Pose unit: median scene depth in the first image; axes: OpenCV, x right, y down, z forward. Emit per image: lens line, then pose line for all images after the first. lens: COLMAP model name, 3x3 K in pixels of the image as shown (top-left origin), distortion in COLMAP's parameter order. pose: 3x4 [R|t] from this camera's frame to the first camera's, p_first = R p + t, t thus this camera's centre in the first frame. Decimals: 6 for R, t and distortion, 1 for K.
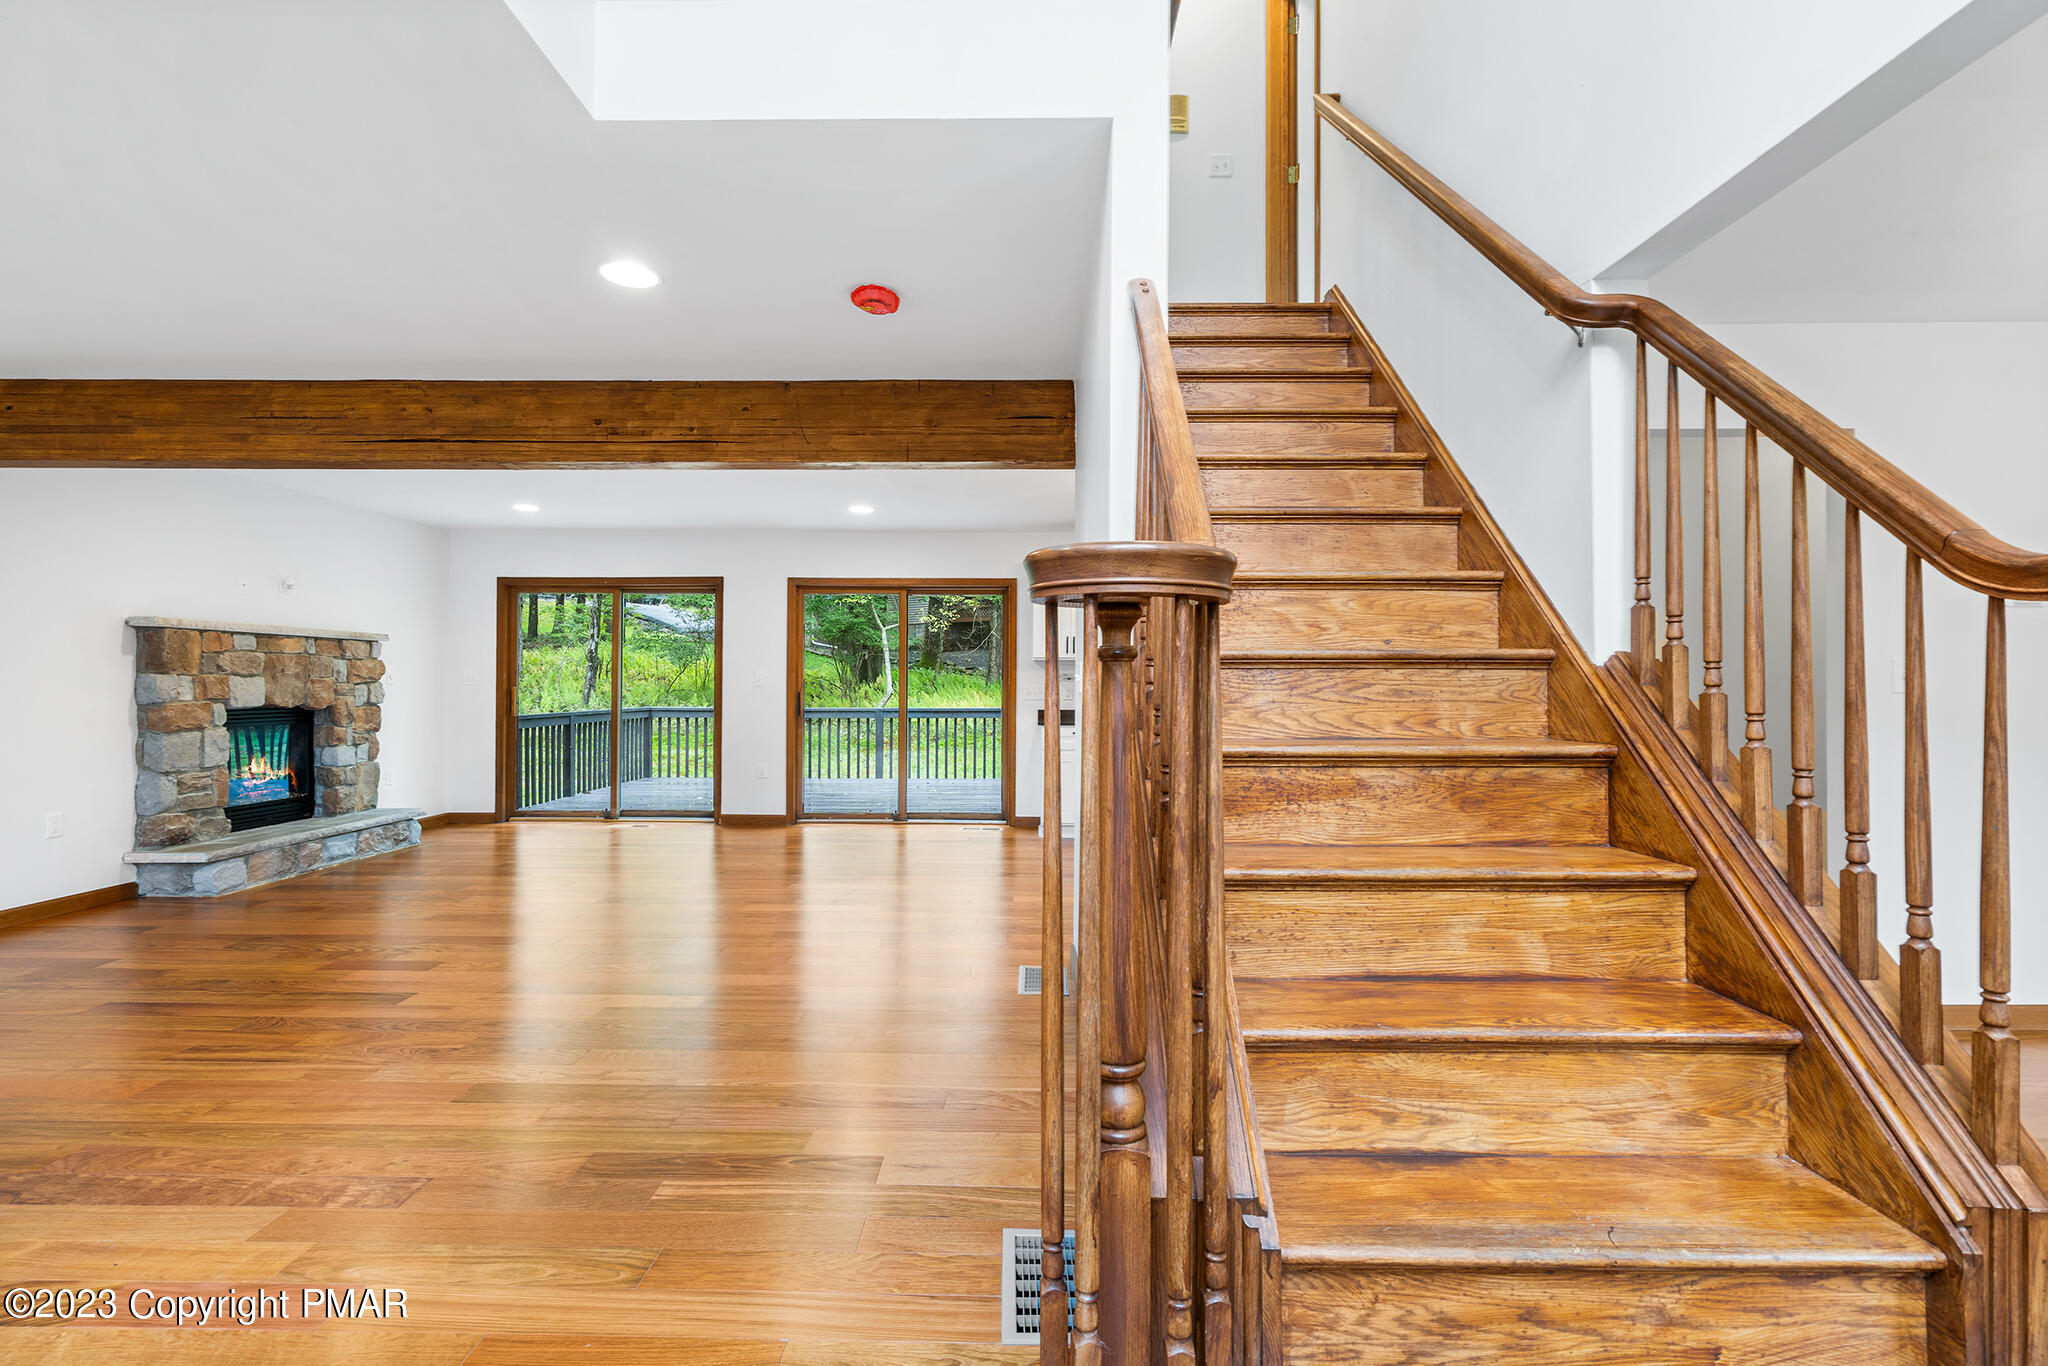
lens RADIAL K [[941.7, 0, 1008.6], [0, 941.7, 677.5], [0, 0, 1]] dist [0.001847, 0.002463]
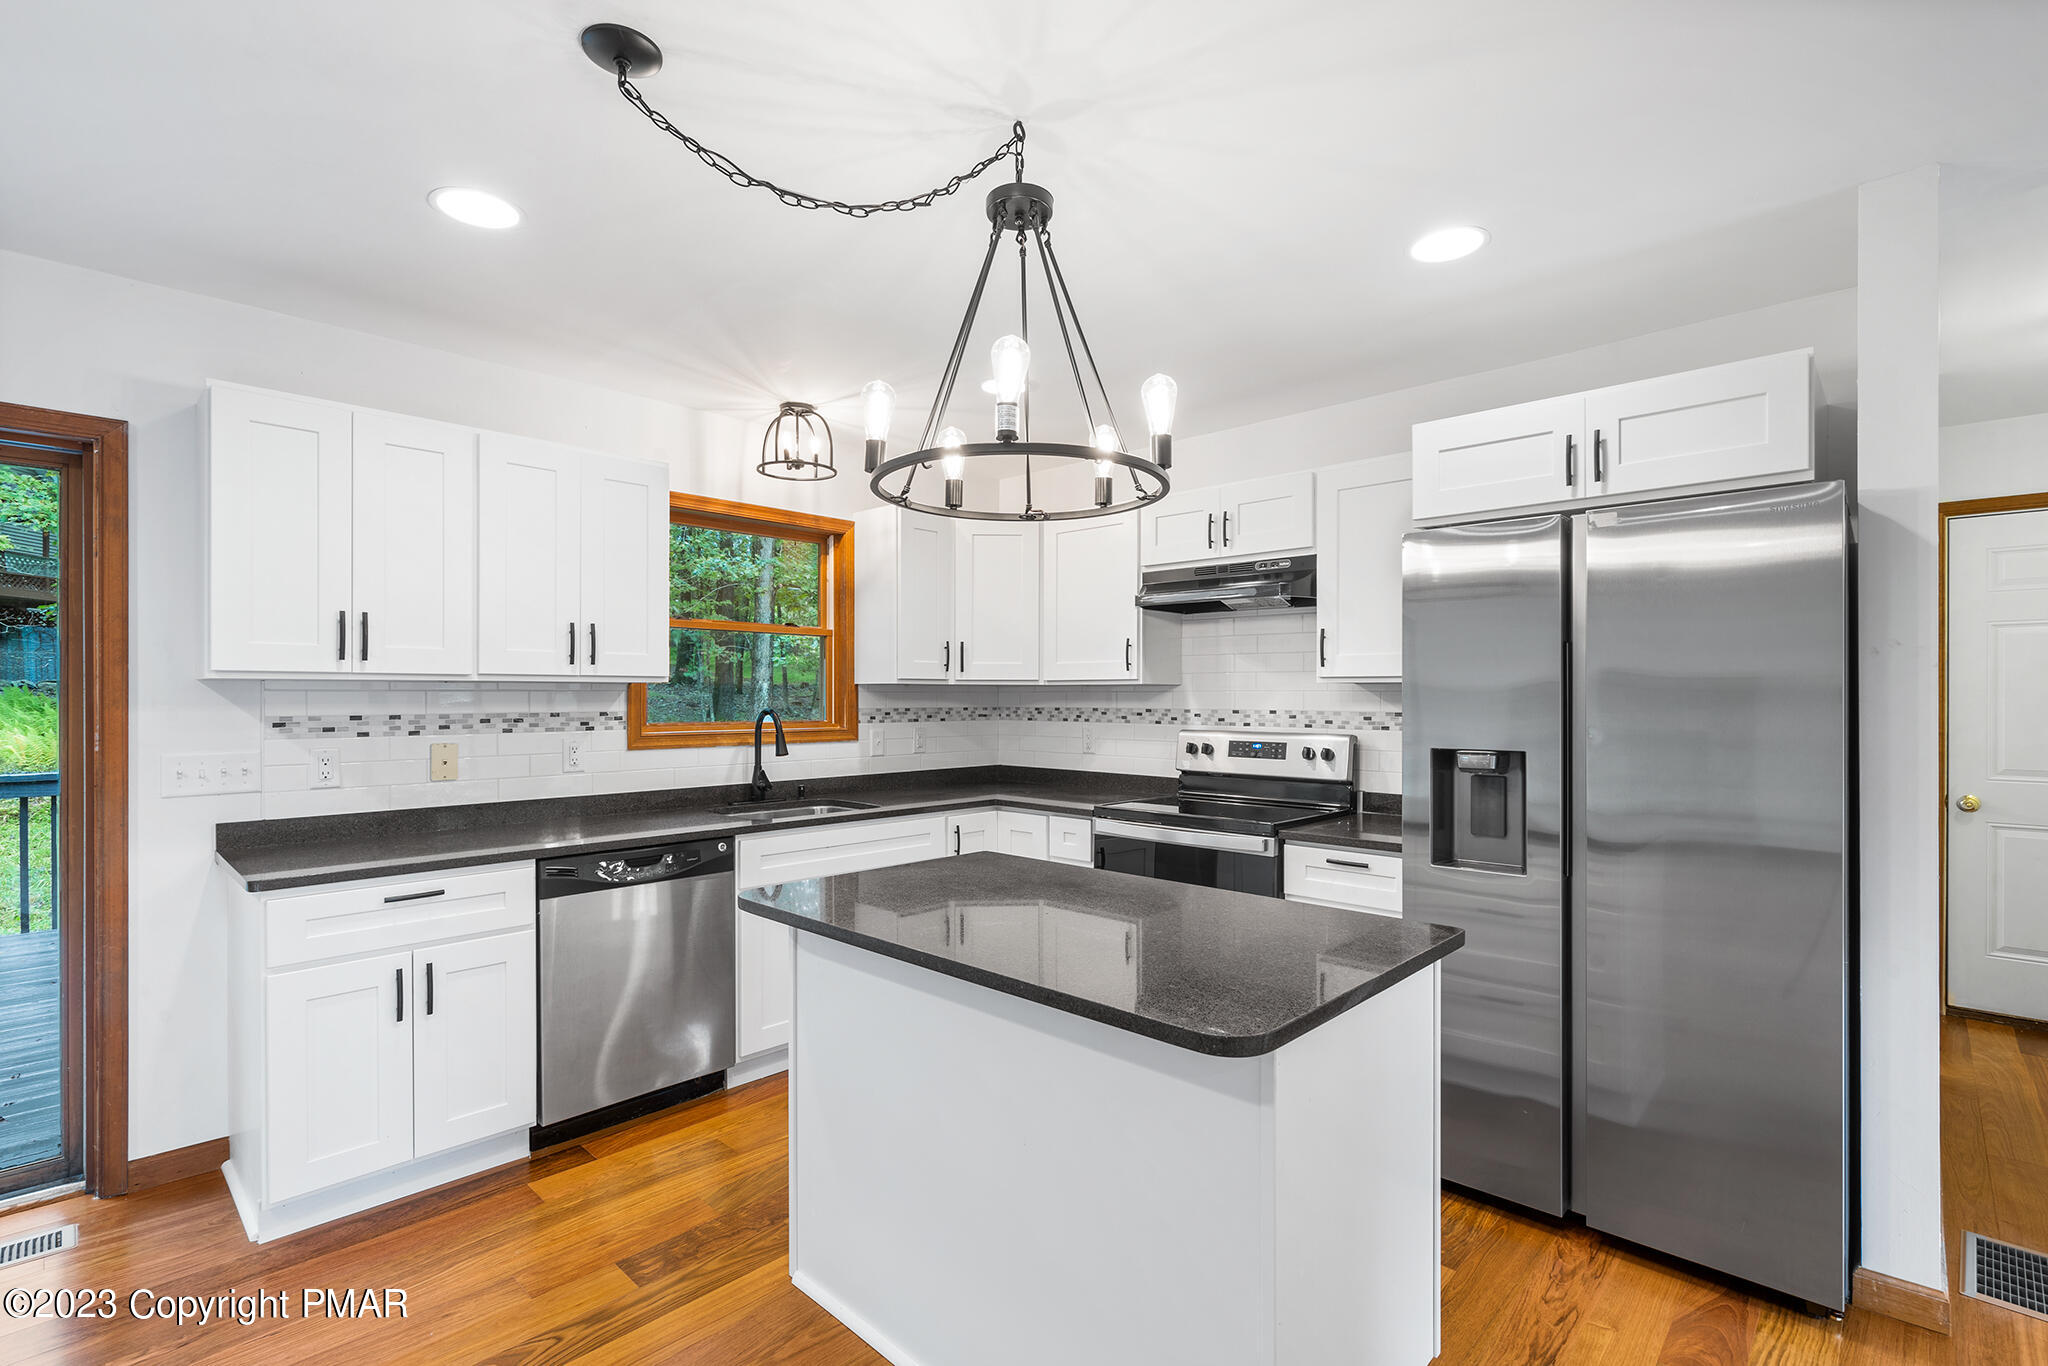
lens RADIAL K [[941.7, 0, 1008.6], [0, 941.7, 698.3], [0, 0, 1]] dist [0.001847, 0.002463]
pose [[0.678227, -0.006429, 0.734824, -0.035519], [-0.003208, 0.999926, 0.011710, -0.022016], [-0.734845, -0.010299, 0.678157, 0.804884]]
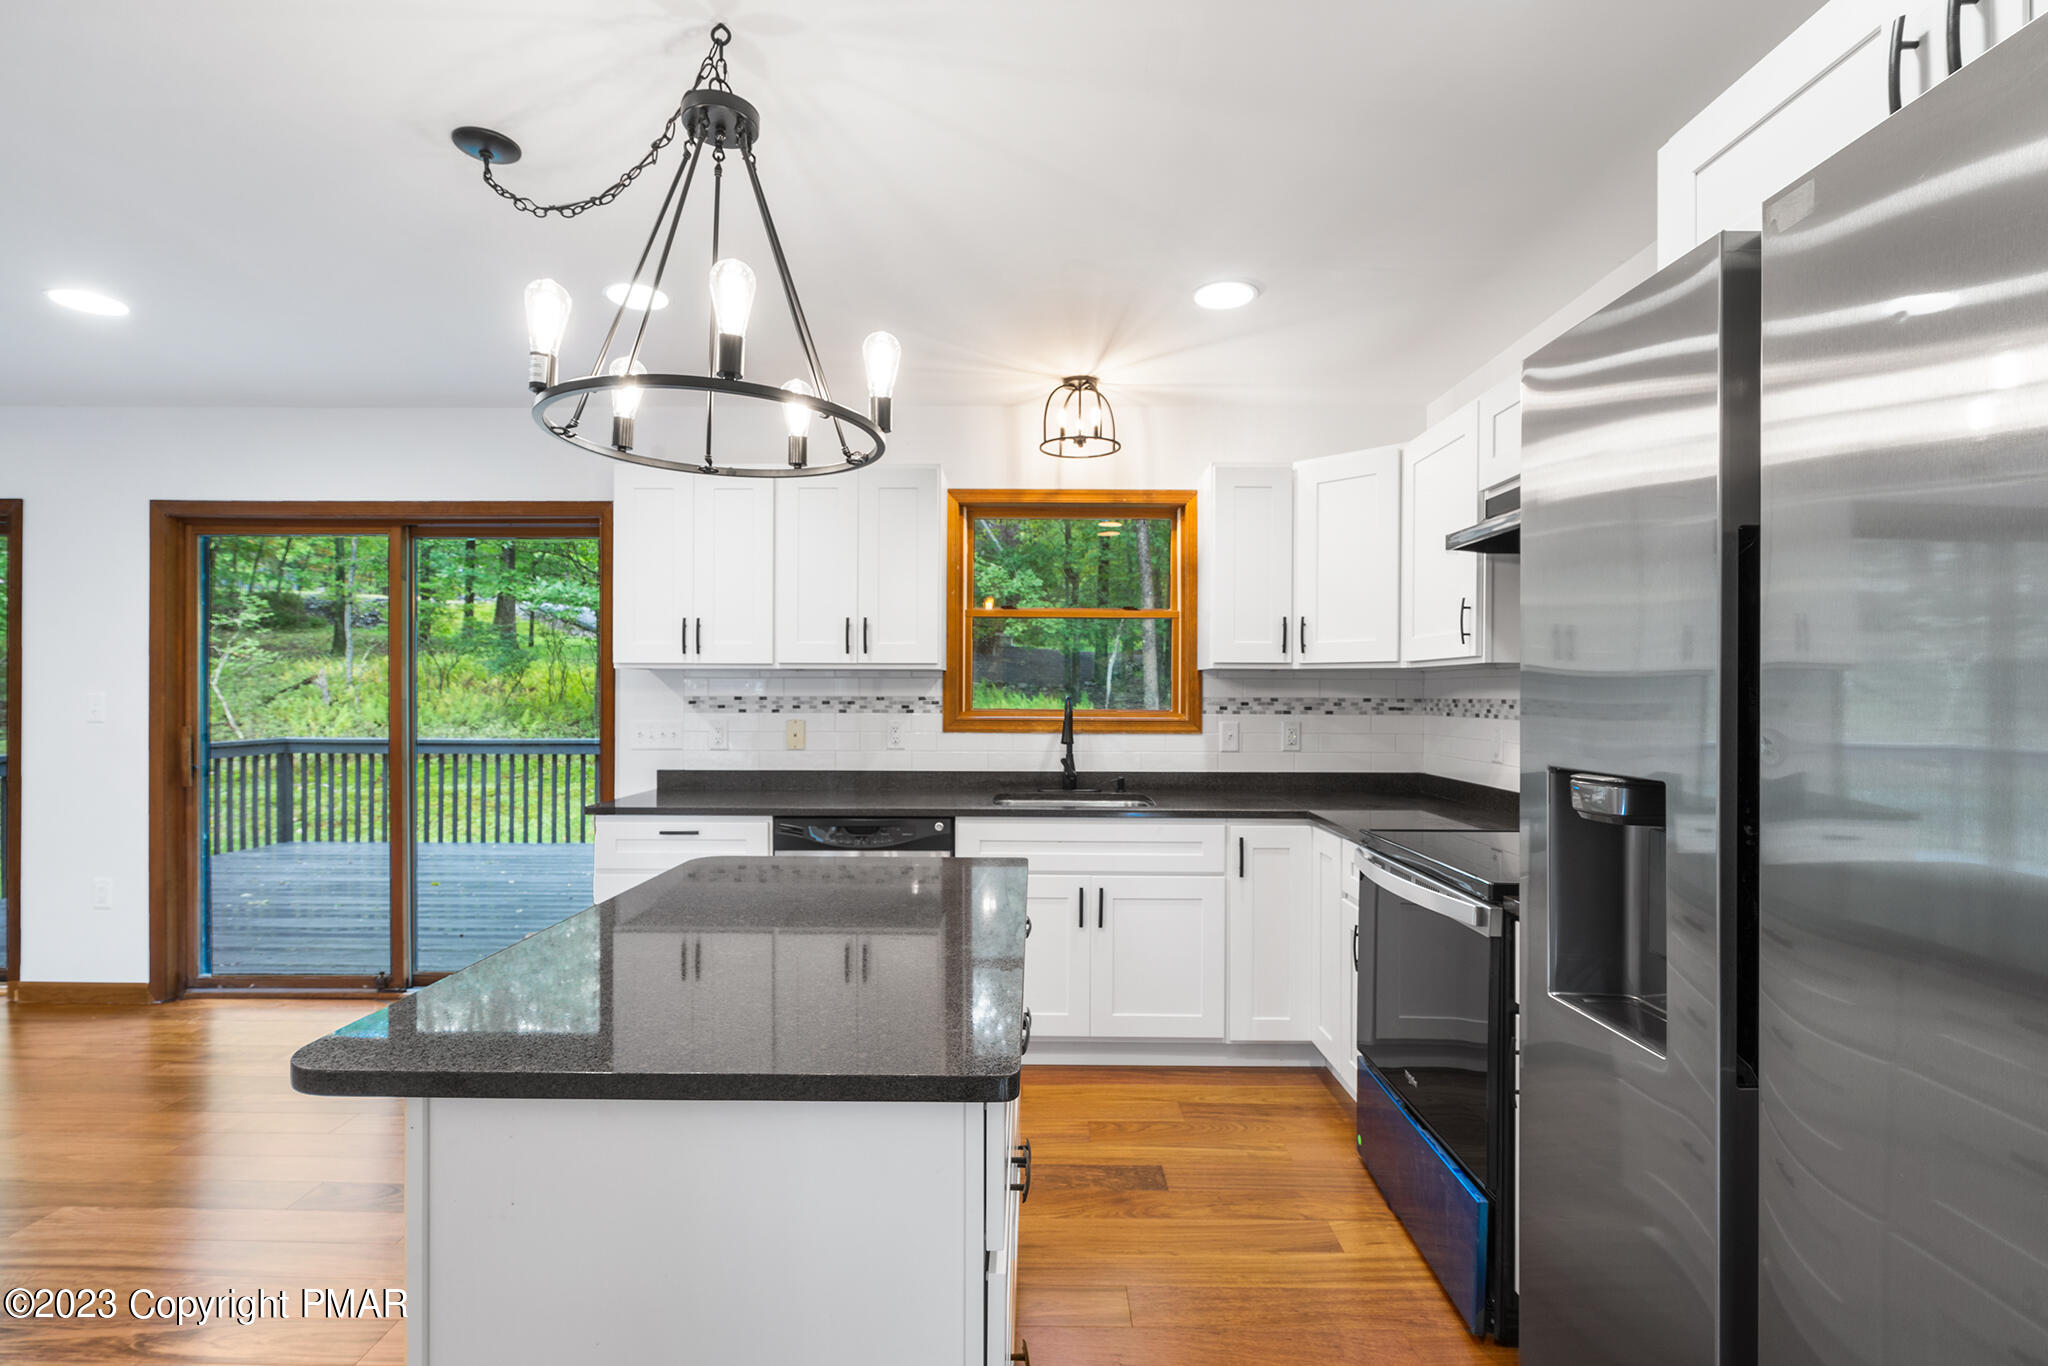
lens RADIAL K [[941.7, 0, 1019.0], [0, 941.7, 696.6], [0, 0, 1]] dist [0.001847, 0.002463]
pose [[0.999919, -0.000980, 0.012700, 0.307102], [0.000824, 0.999924, 0.012310, -0.013408], [-0.012712, -0.012299, 0.999844, 0.727816]]
